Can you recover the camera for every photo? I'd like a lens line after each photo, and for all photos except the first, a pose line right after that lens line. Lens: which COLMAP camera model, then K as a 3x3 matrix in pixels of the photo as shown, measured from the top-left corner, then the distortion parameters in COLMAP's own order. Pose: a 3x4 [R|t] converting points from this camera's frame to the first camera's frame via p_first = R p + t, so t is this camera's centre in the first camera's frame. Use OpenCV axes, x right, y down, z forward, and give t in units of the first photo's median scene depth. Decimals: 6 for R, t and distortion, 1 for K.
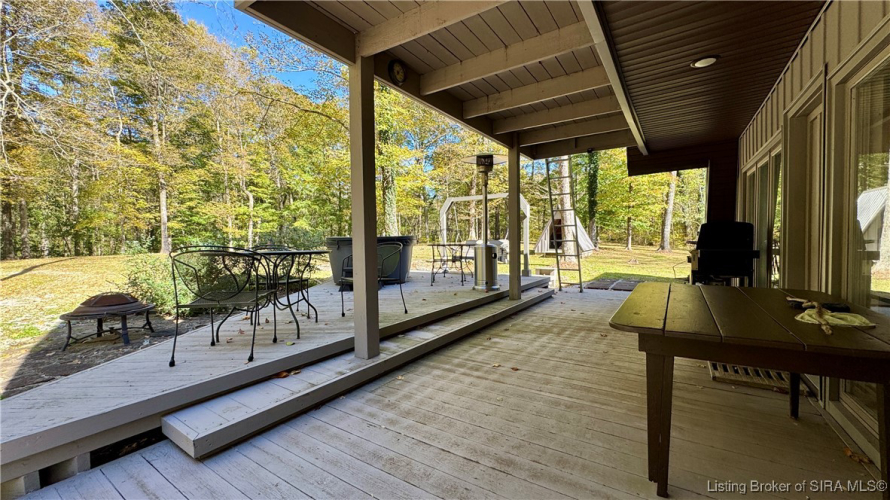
lens RADIAL K [[355.4, 0, 445.0], [0, 355.4, 250.0], [0, 0, 1]] dist [-0.000679, -0.000098]
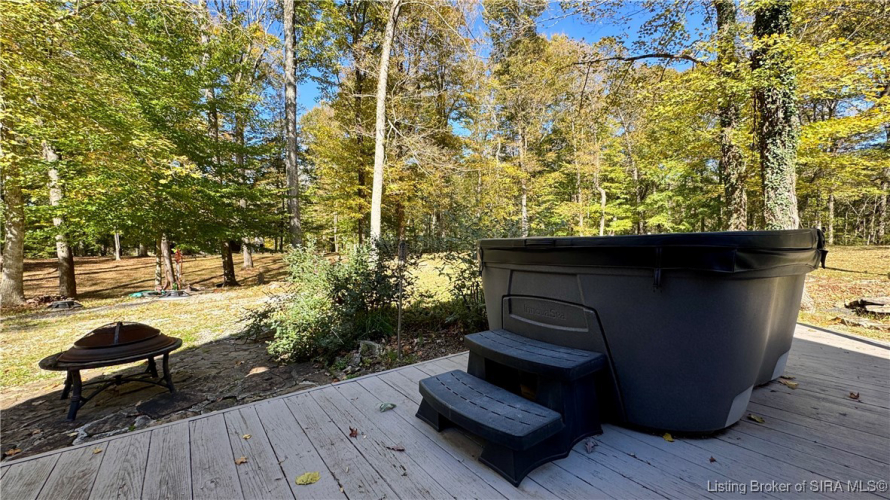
lens RADIAL K [[355.4, 0, 445.0], [0, 355.4, 250.0], [0, 0, 1]] dist [-0.000679, -0.000098]
pose [[0.573158, 0.026795, -0.819007, -0.003715], [-0.024293, 0.999582, 0.015702, -0.002720], [0.819085, 0.010897, 0.573569, 0.104621]]
